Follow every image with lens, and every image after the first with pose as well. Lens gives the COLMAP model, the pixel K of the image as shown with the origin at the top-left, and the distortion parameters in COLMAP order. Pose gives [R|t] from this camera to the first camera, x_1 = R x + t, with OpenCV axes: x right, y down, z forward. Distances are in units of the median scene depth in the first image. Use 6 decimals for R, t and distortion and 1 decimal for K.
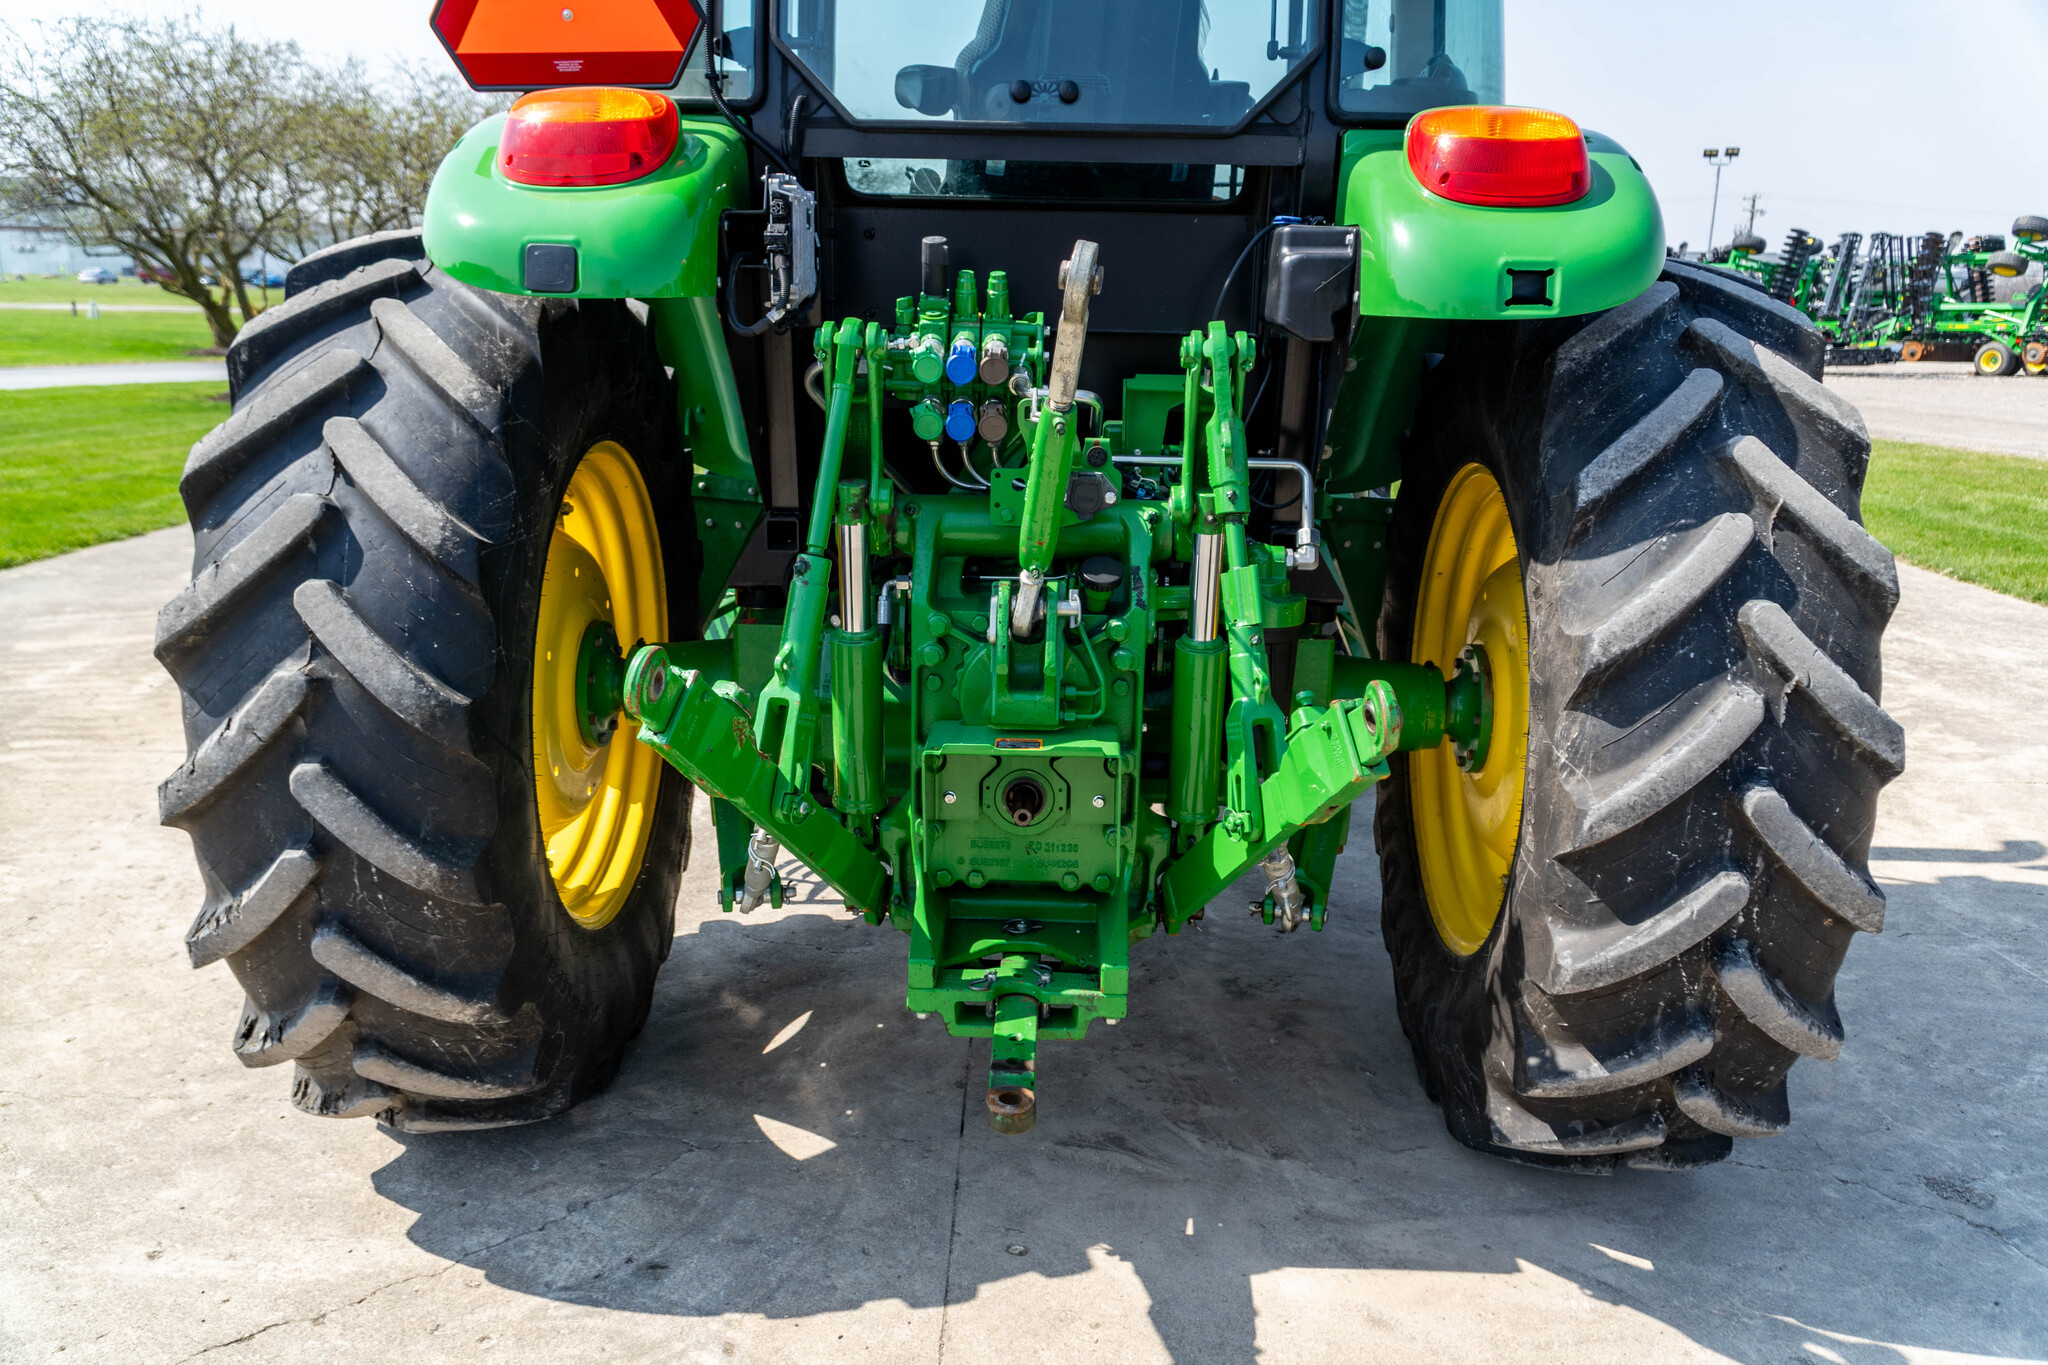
lens RADIAL K [[1631.5, 0, 1023.5], [0, 1631.5, 649.5], [0, 0, 1]] dist [0.000638, -0.001532]
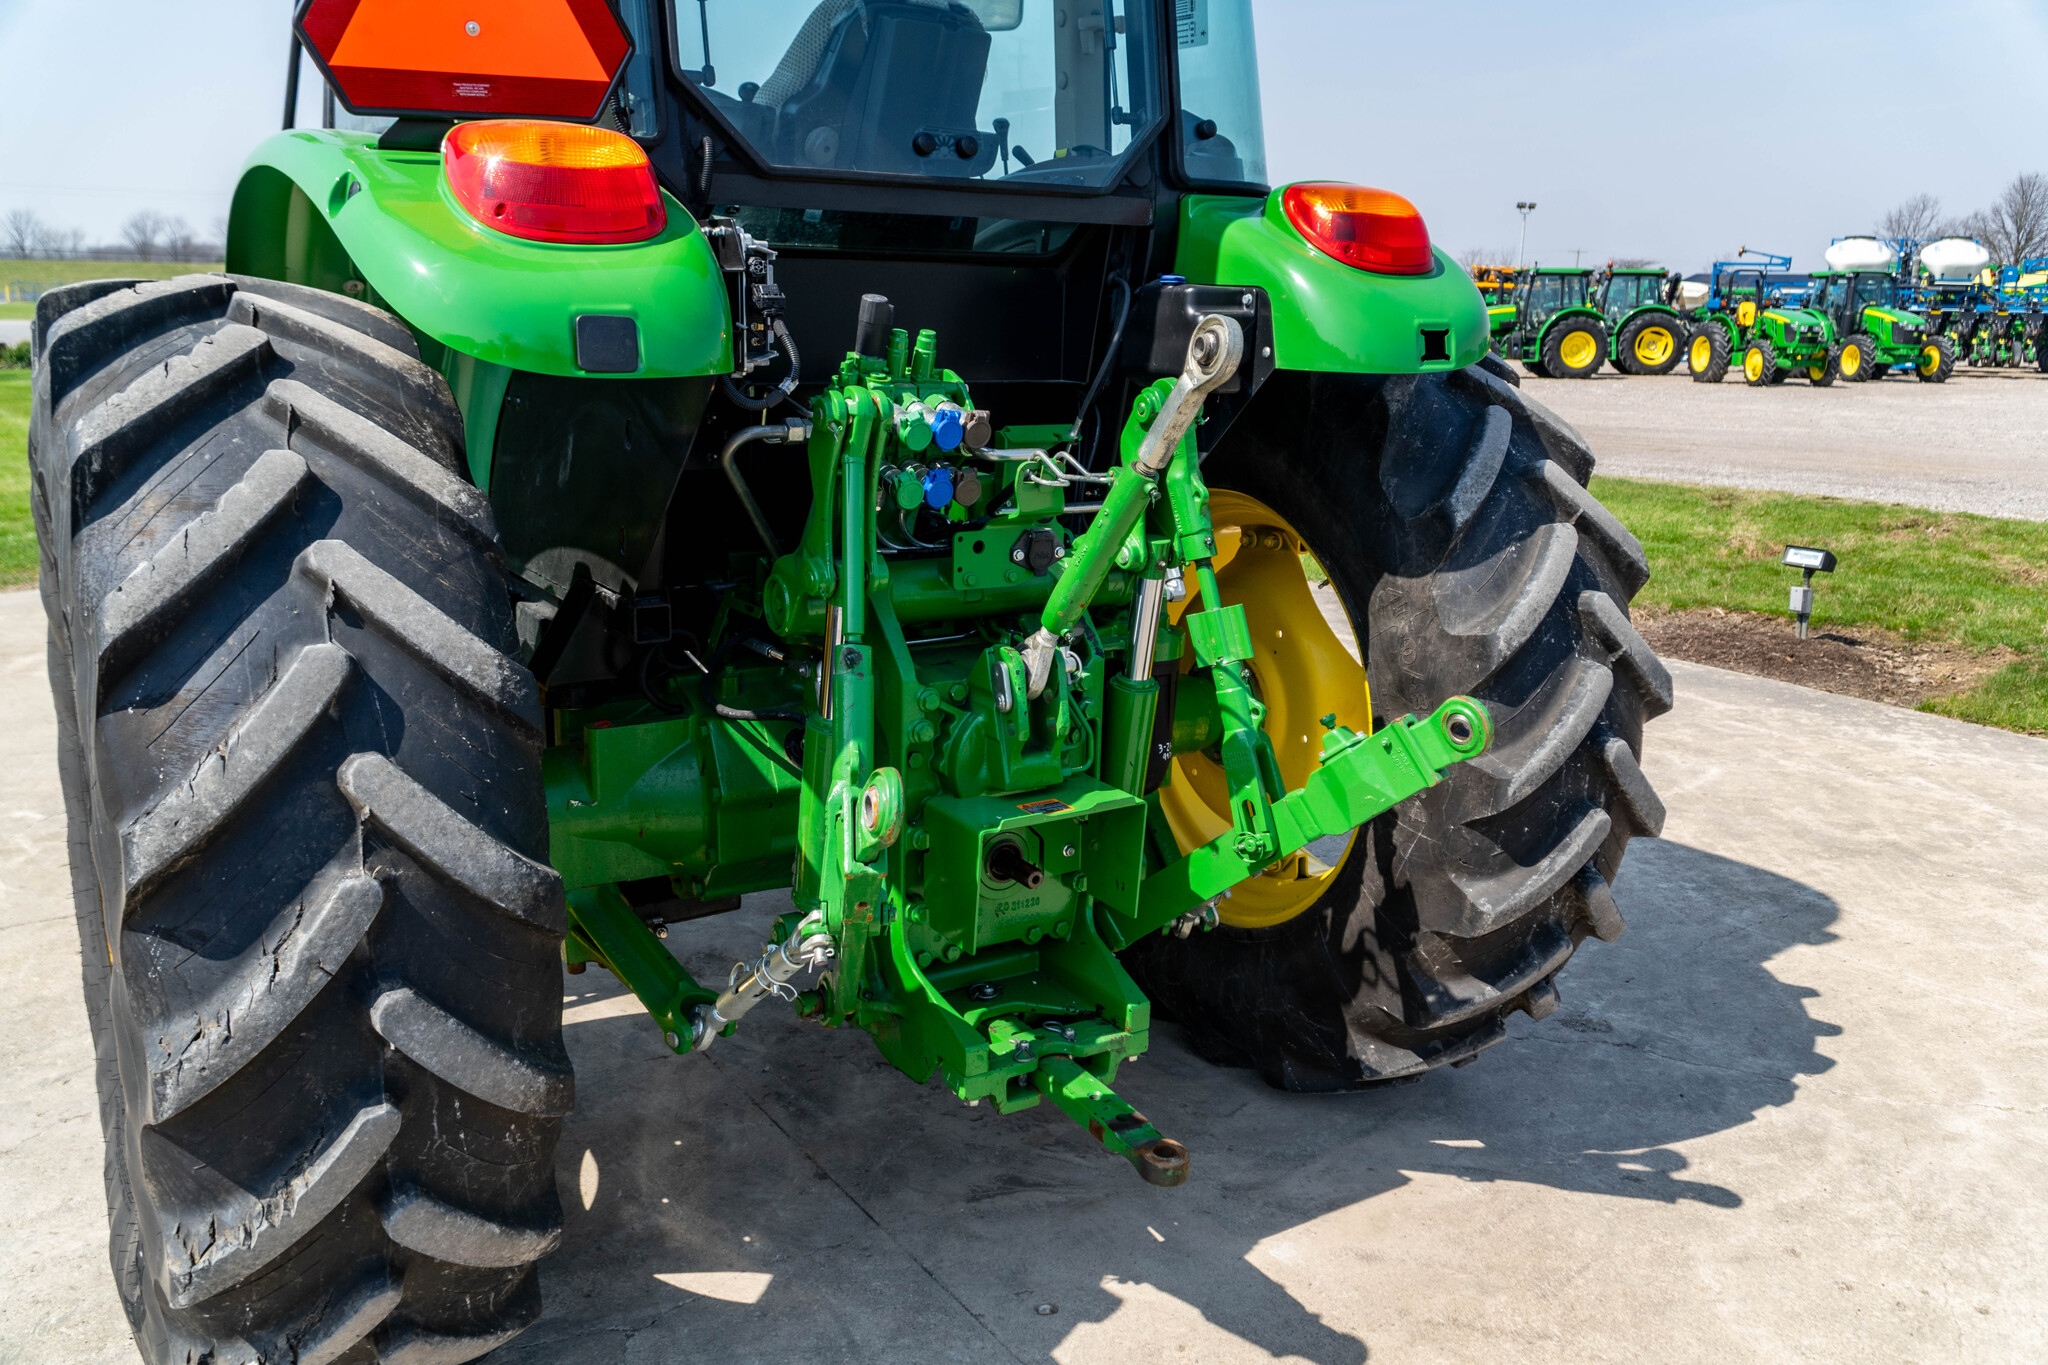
lens RADIAL K [[1631.5, 0, 1023.5], [0, 1631.5, 649.5], [0, 0, 1]] dist [0.000638, -0.001532]
pose [[0.831143, -0.121009, 0.542733, -0.541359], [0.117340, 0.992223, 0.041535, -0.080414], [-0.543538, 0.029163, 0.838878, 0.168527]]
